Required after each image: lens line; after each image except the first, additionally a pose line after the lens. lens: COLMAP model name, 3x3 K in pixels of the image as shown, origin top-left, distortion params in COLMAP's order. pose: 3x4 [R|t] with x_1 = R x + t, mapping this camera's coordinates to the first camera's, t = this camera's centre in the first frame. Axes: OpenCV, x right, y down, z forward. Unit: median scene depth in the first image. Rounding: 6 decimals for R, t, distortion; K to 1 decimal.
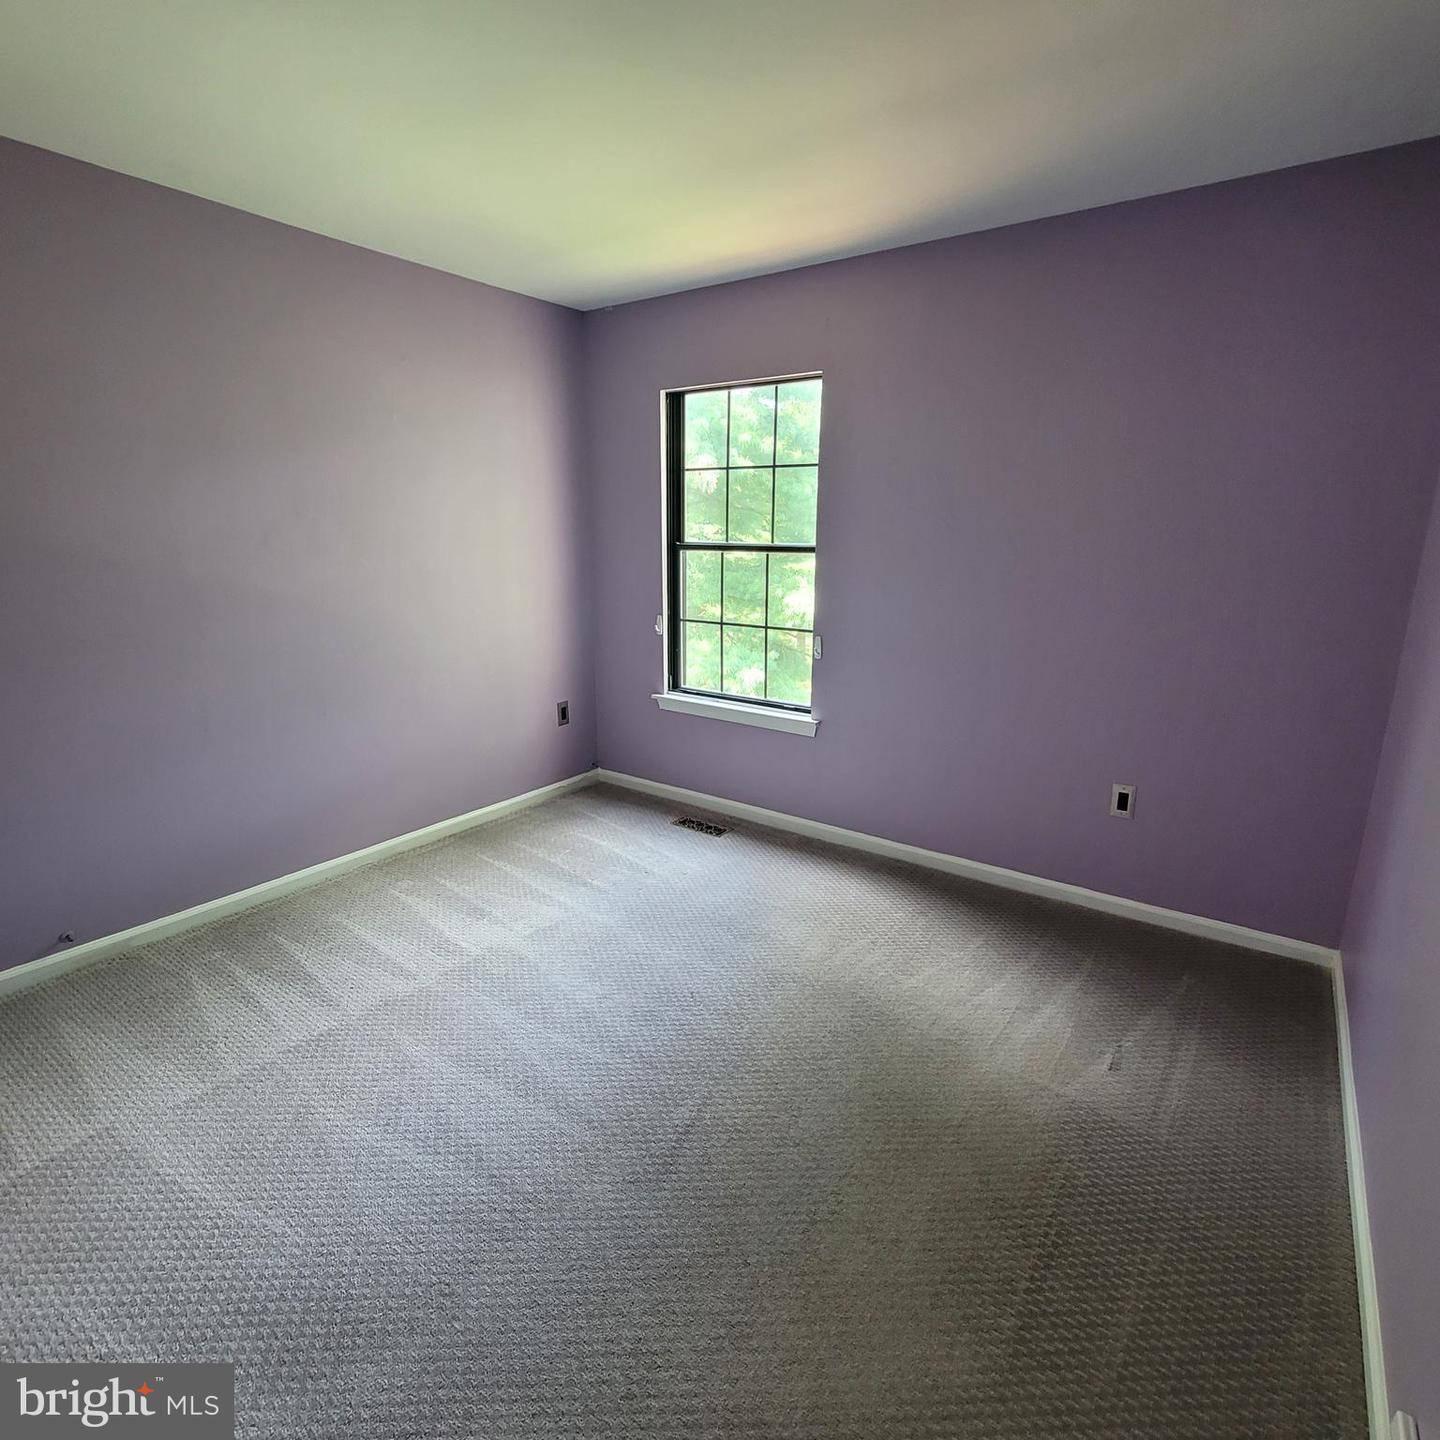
lens RADIAL K [[792.8, 0, 720.0], [0, 792.8, 720.0], [0, 0, 1]] dist [0.000351, 0.002053]
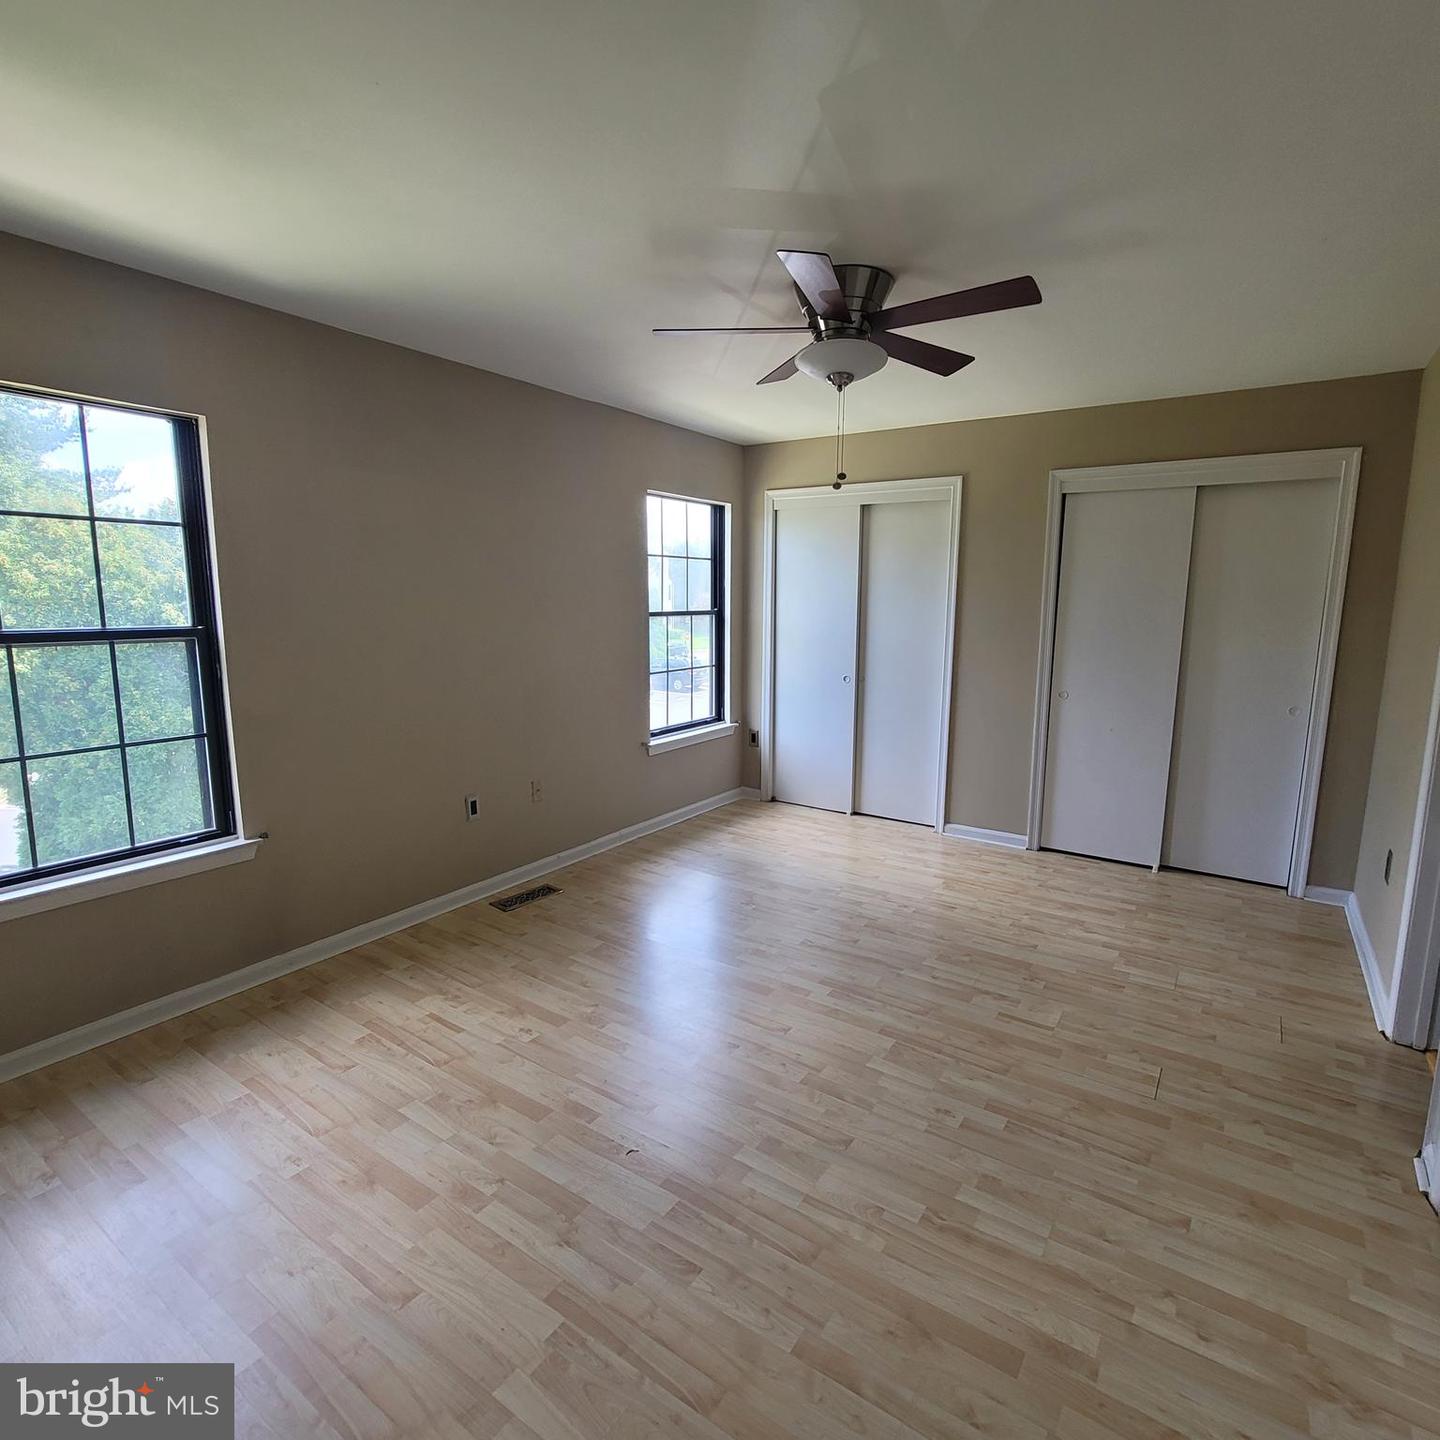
lens RADIAL K [[792.8, 0, 720.0], [0, 792.8, 720.0], [0, 0, 1]] dist [0.000351, 0.002053]
pose [[-0.078445, -0.154399, 0.984890, -1.320664], [0.245003, 0.954649, 0.169172, -0.251372], [-0.966343, 0.254572, -0.037060, 1.008999]]
